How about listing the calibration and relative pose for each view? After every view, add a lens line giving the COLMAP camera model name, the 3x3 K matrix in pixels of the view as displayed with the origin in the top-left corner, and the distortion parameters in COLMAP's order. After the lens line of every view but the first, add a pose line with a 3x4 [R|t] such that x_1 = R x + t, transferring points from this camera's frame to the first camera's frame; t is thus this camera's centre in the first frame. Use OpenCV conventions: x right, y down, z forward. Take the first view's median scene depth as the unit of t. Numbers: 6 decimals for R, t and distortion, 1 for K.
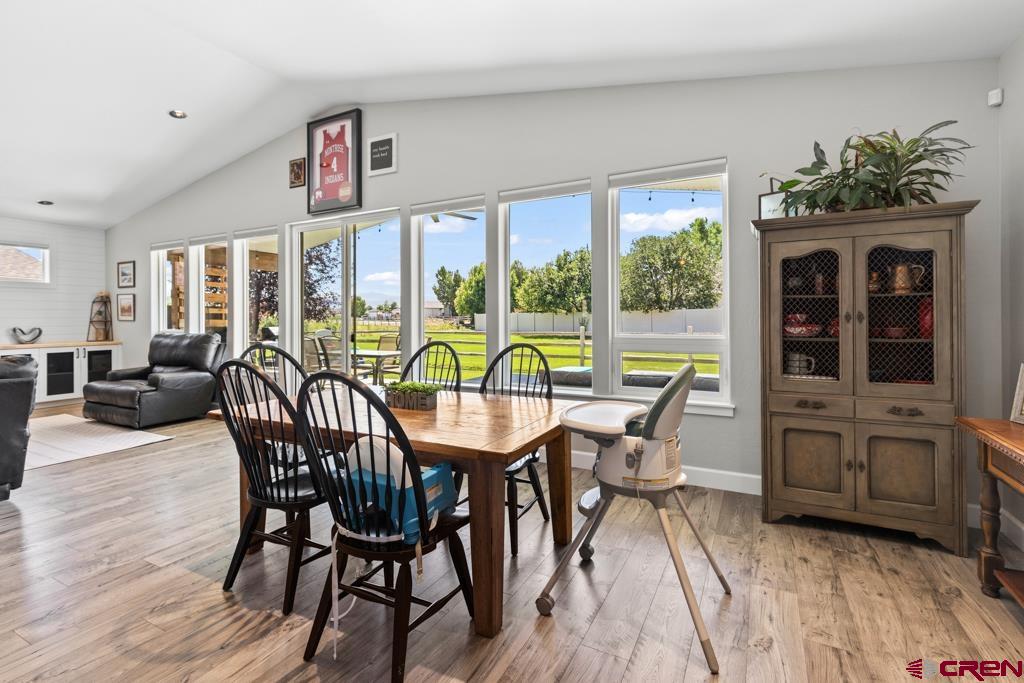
lens RADIAL K [[466.4, 0, 530.0], [0, 466.4, 318.6], [0, 0, 1]] dist [0.003189, 0.000130]
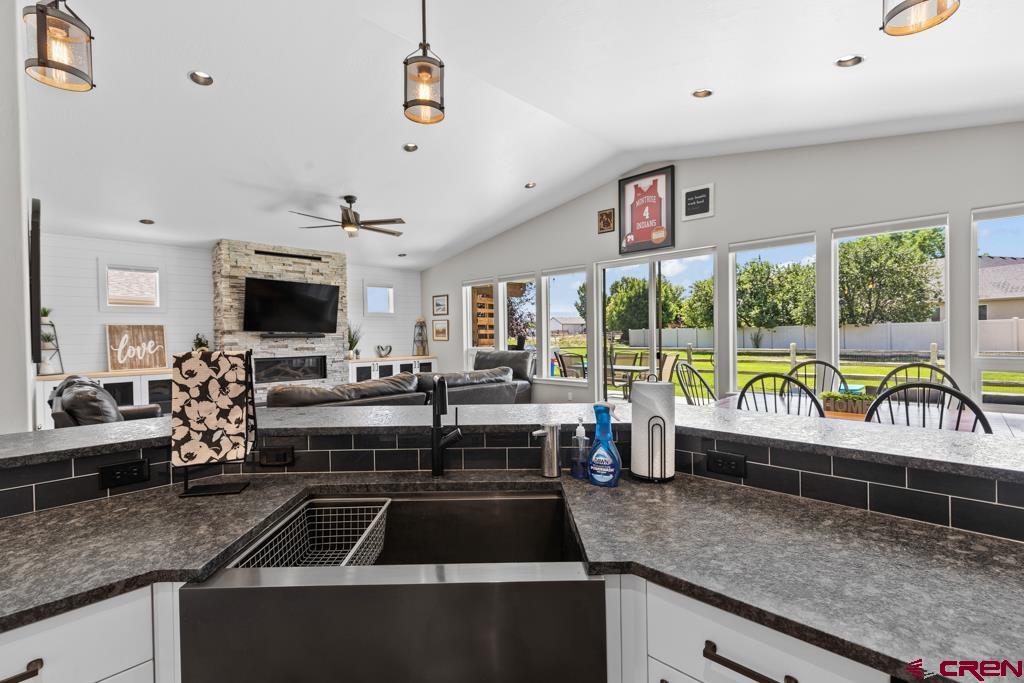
lens RADIAL K [[466.4, 0, 511.9], [0, 466.4, 341.2], [0, 0, 1]] dist [0.003189, 0.000130]
pose [[0.955111, -0.001565, -0.296243, -0.348580], [0.006425, 0.999860, 0.015433, -0.014820], [0.296177, -0.016644, 0.954988, -0.238294]]
